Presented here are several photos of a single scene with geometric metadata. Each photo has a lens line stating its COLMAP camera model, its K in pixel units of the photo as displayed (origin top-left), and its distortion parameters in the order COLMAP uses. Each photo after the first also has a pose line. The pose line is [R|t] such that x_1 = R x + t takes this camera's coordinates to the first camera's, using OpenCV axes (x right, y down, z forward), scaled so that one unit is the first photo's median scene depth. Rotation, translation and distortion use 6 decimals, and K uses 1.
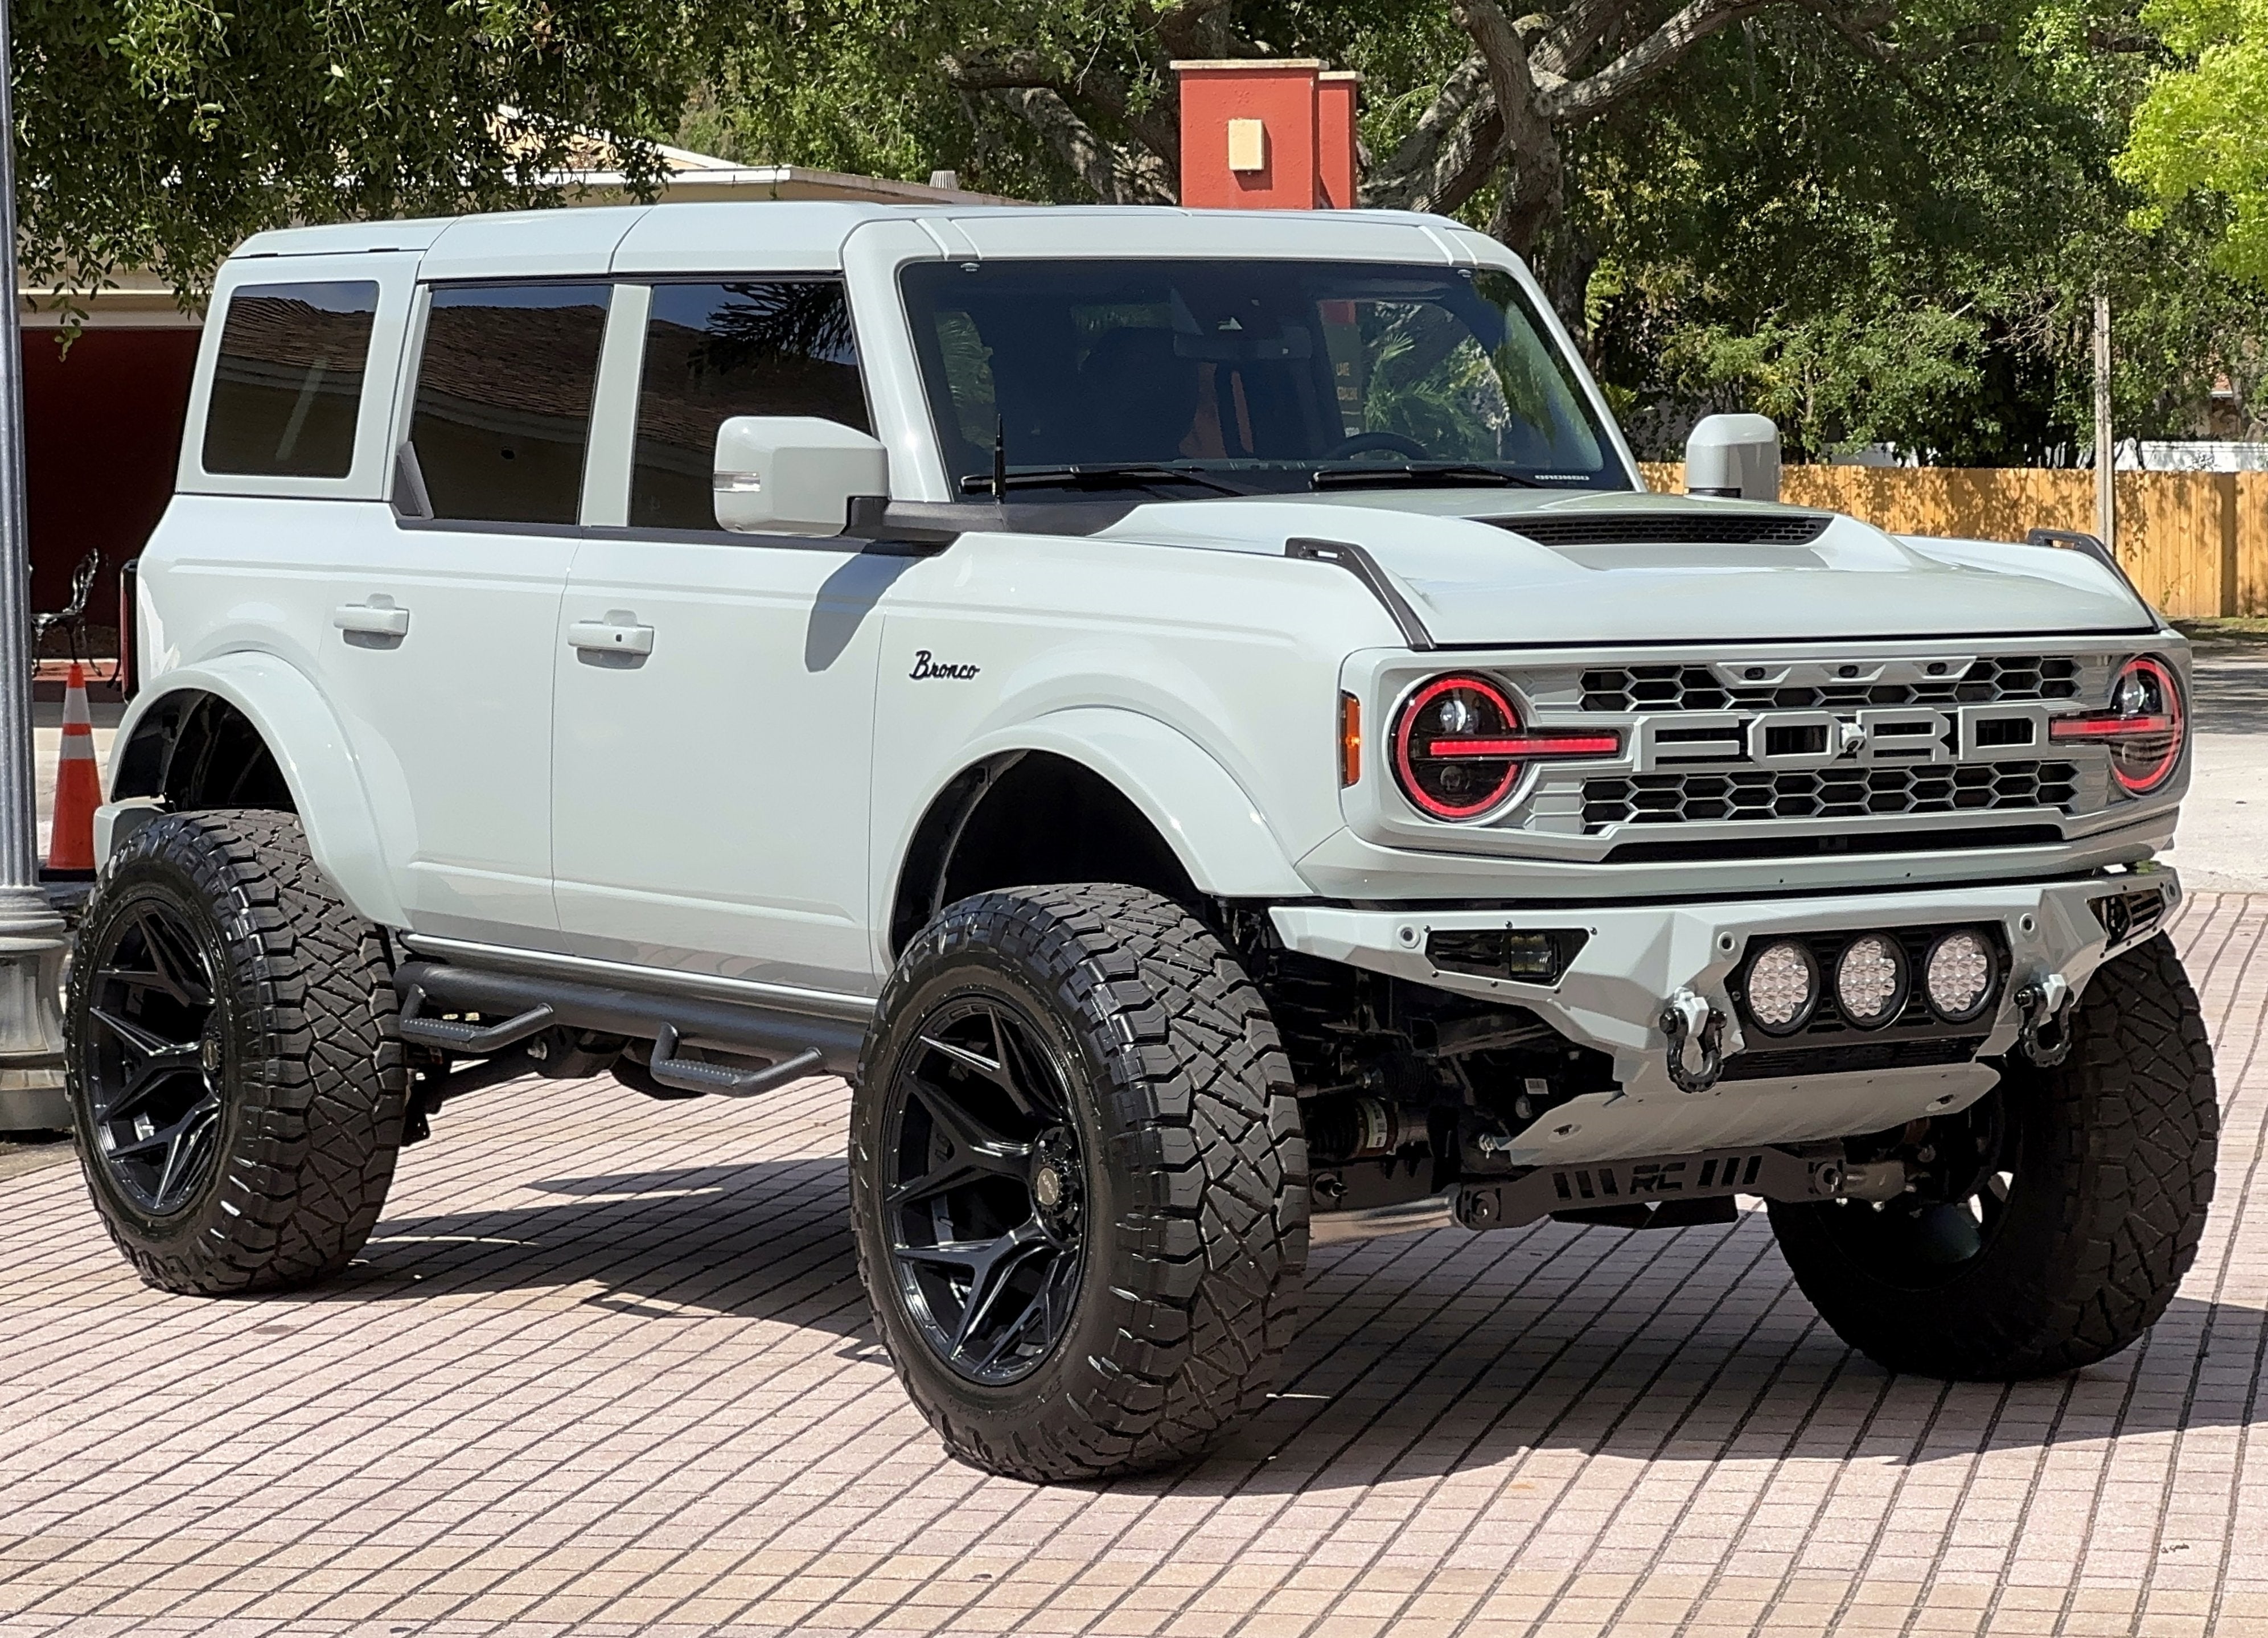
lens RADIAL K [[6428.3, 0, 1159.0], [0, 6428.3, 811.2], [0, 0, 1]] dist [0.025598, 2.281744]
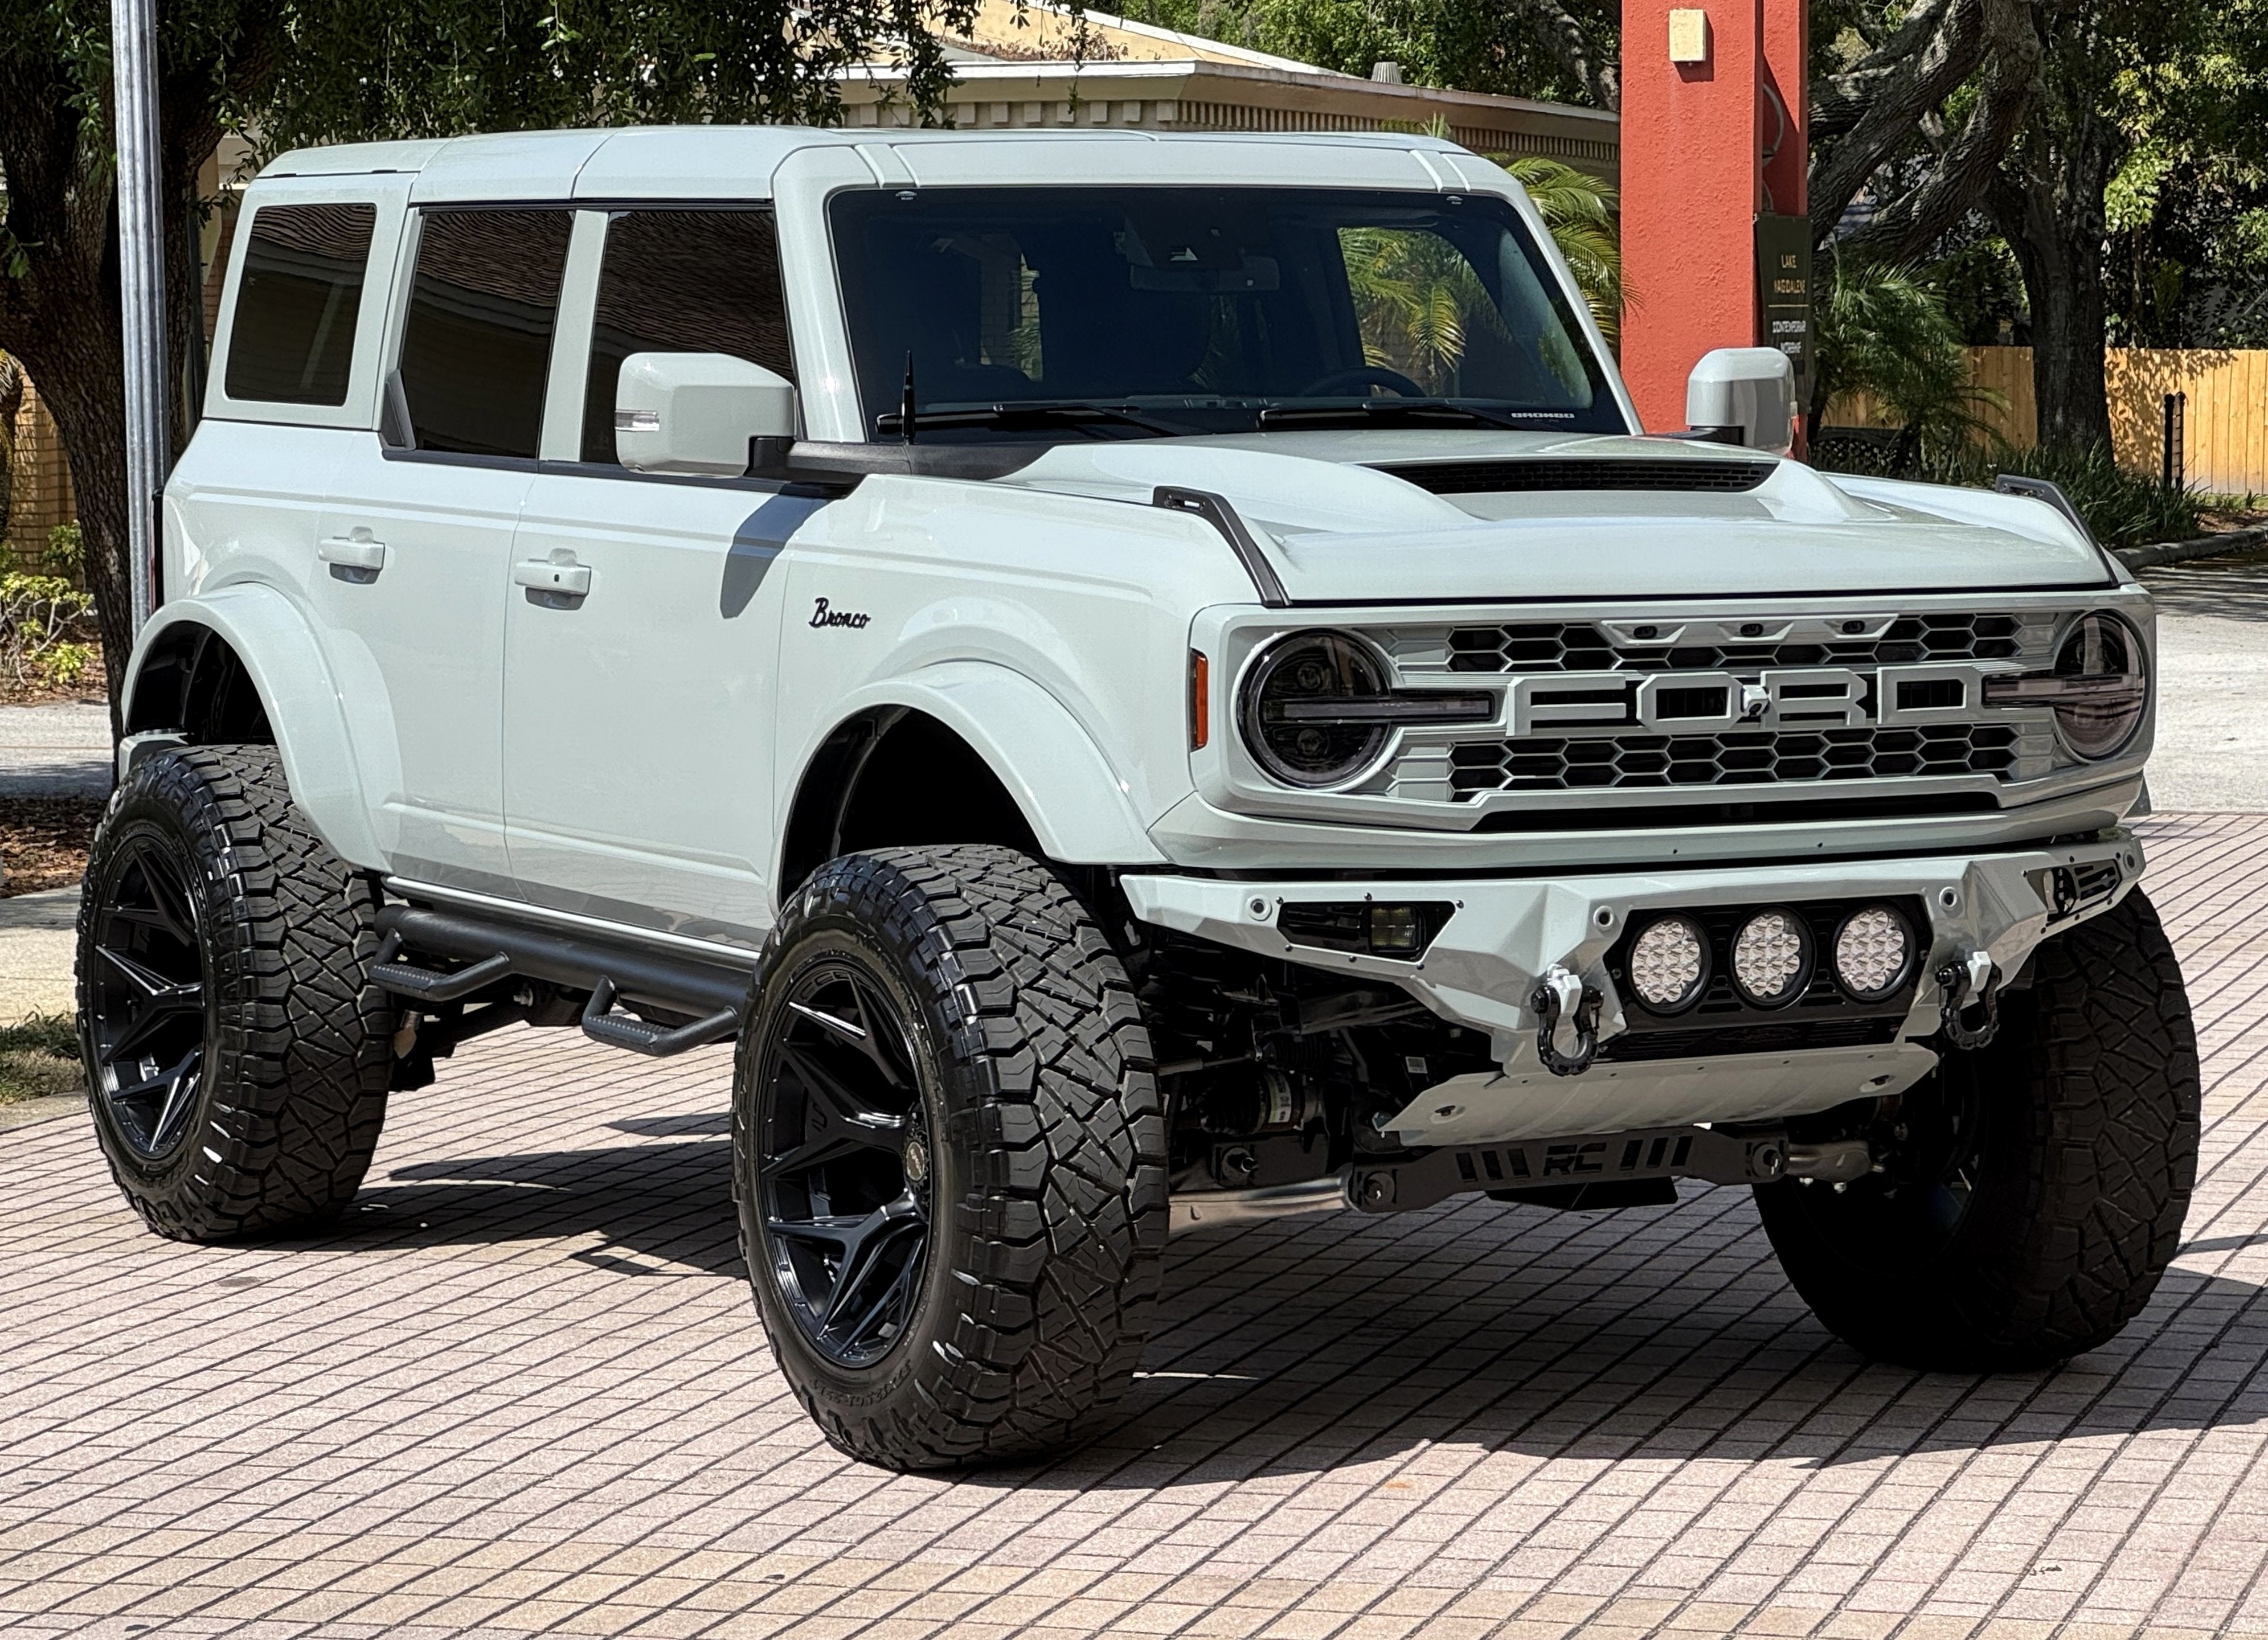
lens RADIAL K [[6433.5, 0, 1126.7], [0, 6433.5, 766.3], [0, 0, 1]] dist [0.087254, 1.368174]
pose [[0.995913, 0.009213, -0.089848, 0.099433], [-0.008249, 0.999904, 0.011090, -0.011323], [0.089942, -0.010303, 0.995894, 0.048630]]
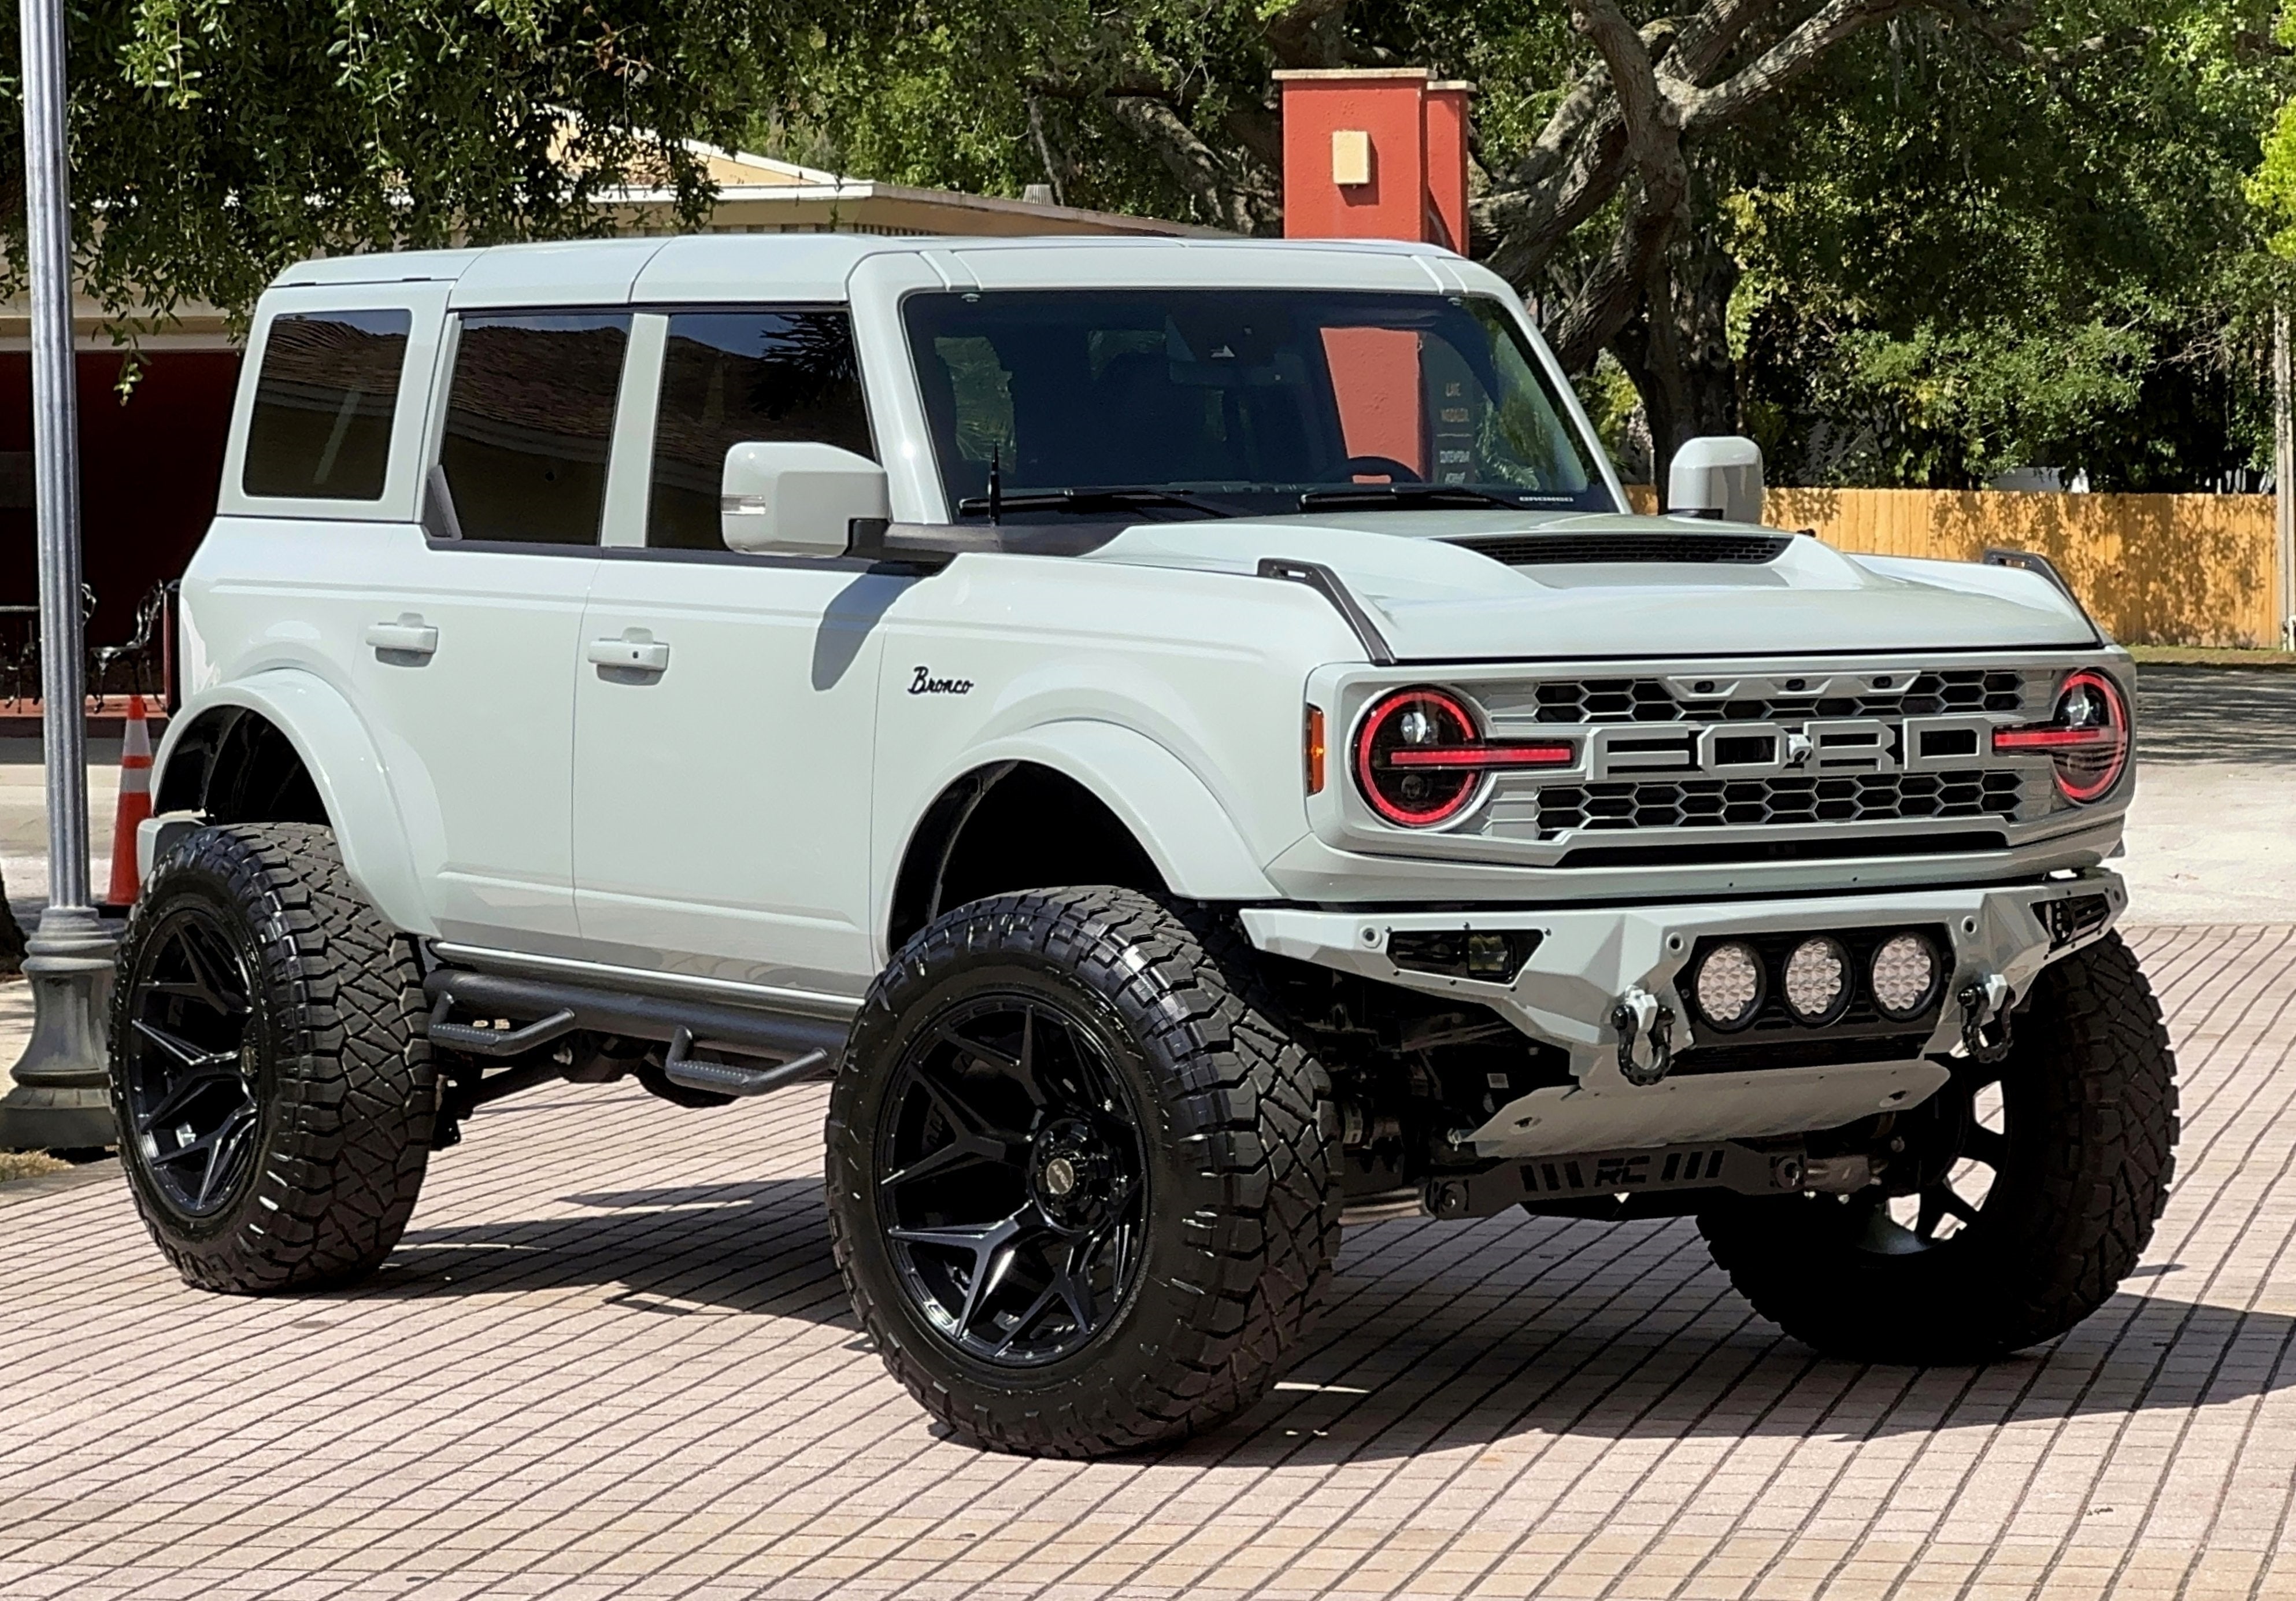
lens RADIAL K [[6820.8, 0, 1183.7], [0, 6820.8, 805.1], [0, 0, 1]] dist [0.199940, -7.611684]
pose [[0.999878, -0.000517, -0.015630, 0.024410], [0.000428, 0.999984, -0.005683, 0.004063], [0.015632, 0.005675, 0.999862, -0.113128]]
